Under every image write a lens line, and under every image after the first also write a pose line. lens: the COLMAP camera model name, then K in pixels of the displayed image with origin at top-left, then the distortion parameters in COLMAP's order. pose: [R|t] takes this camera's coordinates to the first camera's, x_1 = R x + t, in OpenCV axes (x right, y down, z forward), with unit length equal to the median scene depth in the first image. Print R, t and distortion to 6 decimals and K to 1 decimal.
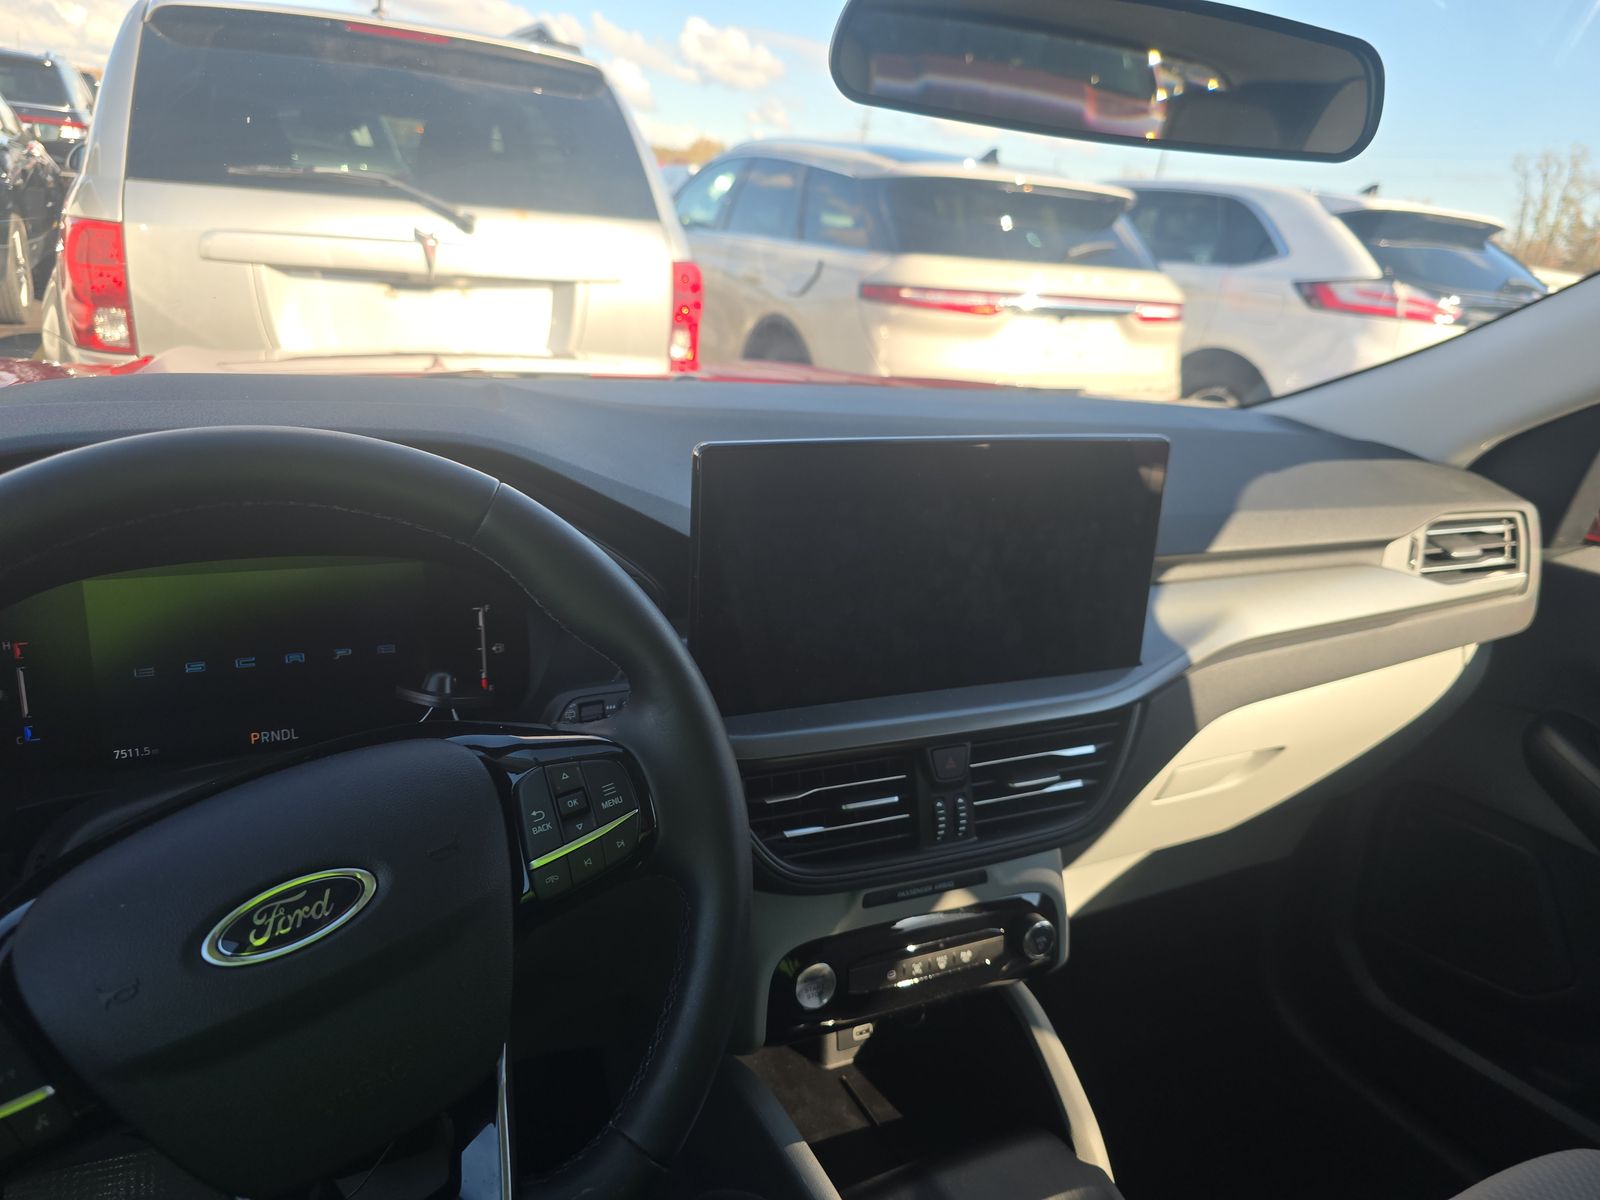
lens RADIAL K [[1100.0, 0, 800.0], [0, 1100.0, 600.0], [0, 0, 1]] dist [0.039105, -0.024710]
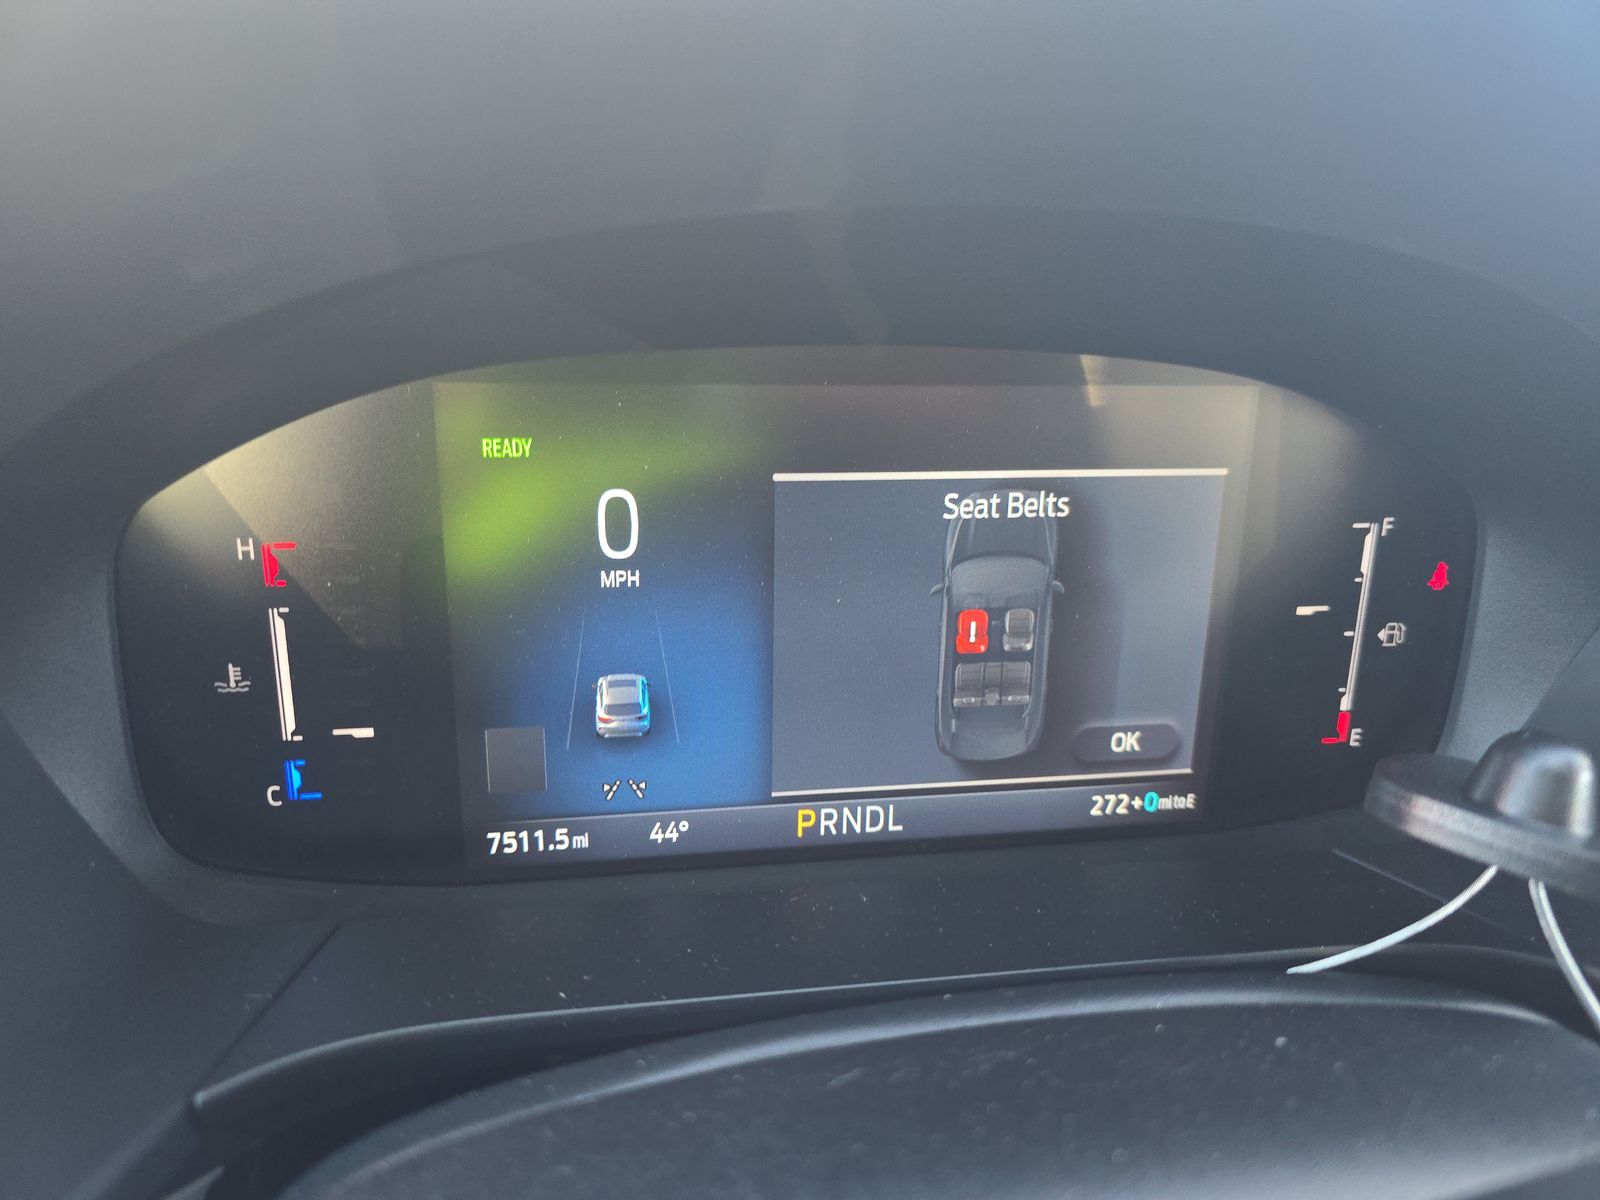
lens RADIAL K [[1100.0, 0, 800.0], [0, 1100.0, 600.0], [0, 0, 1]] dist [0.039105, -0.024710]
pose [[0.968106, 0.079352, -0.237642, -0.440597], [-0.062252, 0.994959, 0.078626, 0.017116], [0.242683, -0.061324, 0.968165, 0.680498]]
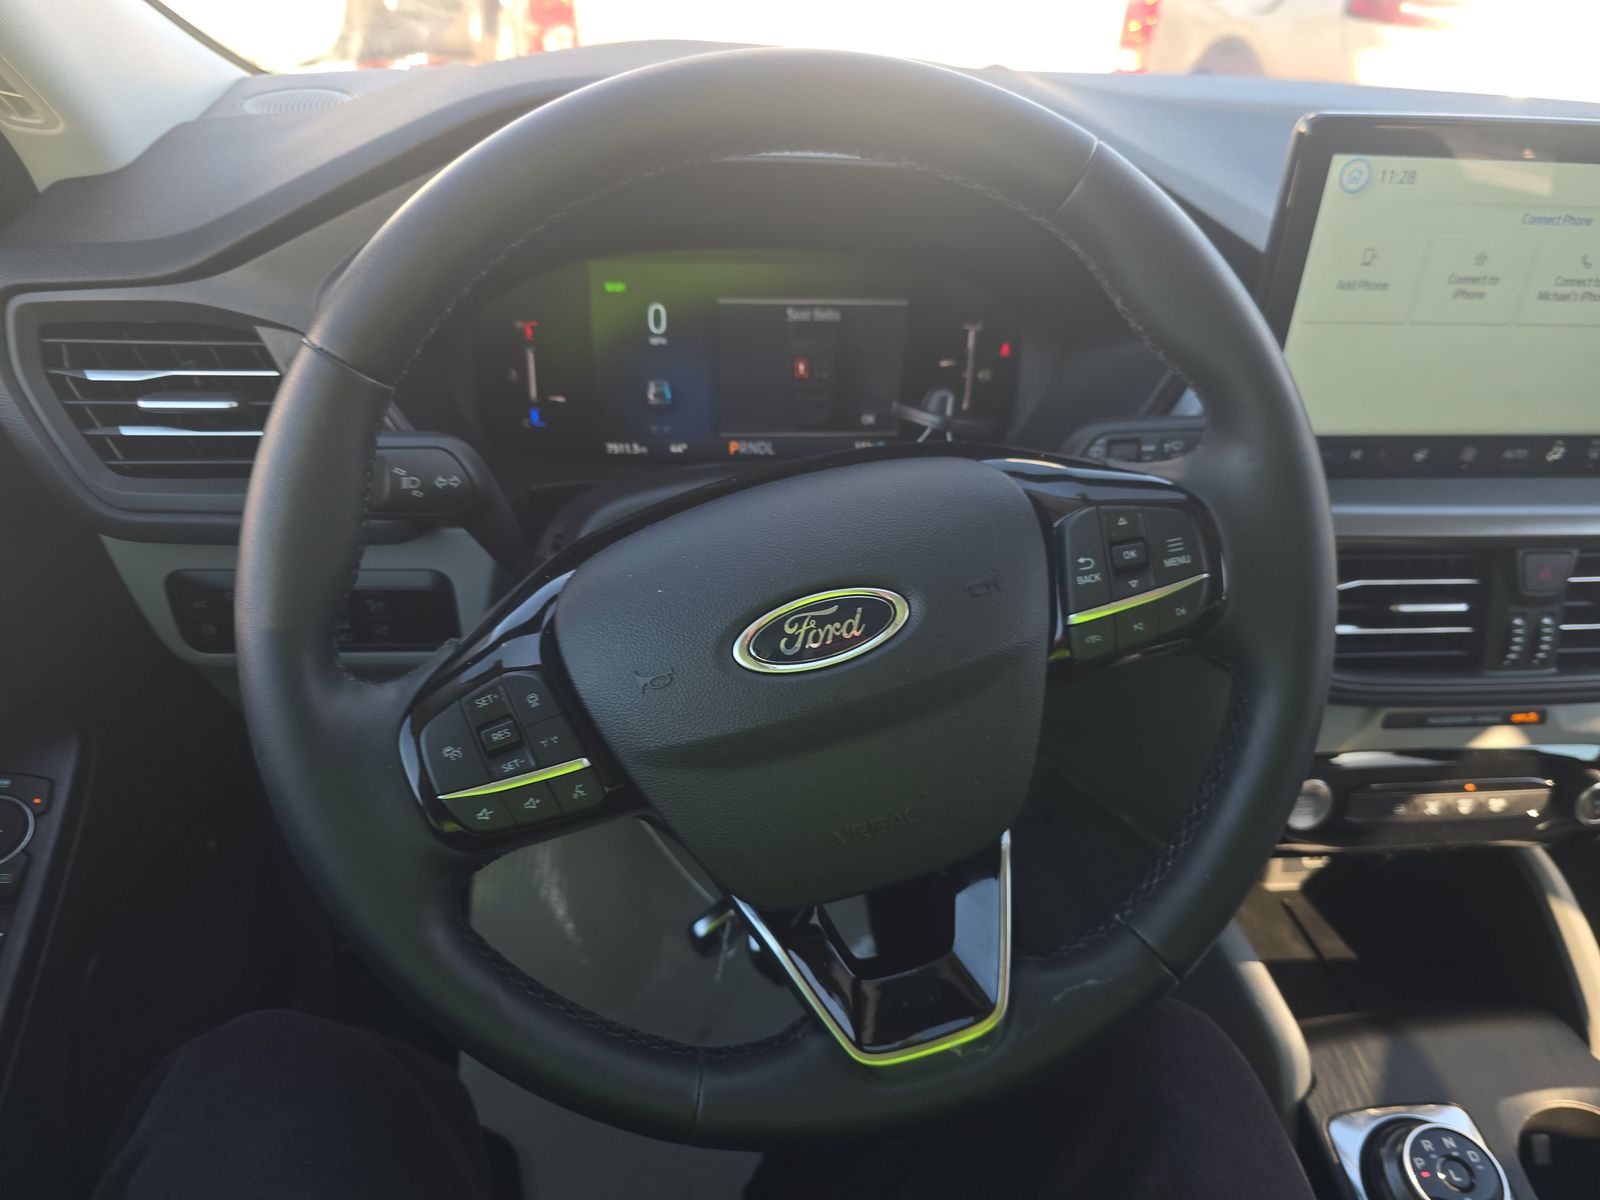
lens RADIAL K [[1100.0, 0, 800.0], [0, 1100.0, 600.0], [0, 0, 1]] dist [0.039105, -0.024710]
pose [[0.946983, 0.141264, -0.288560, -0.155487], [-0.081242, 0.974250, 0.210324, 0.052138], [0.310841, -0.175730, 0.934075, 0.114776]]
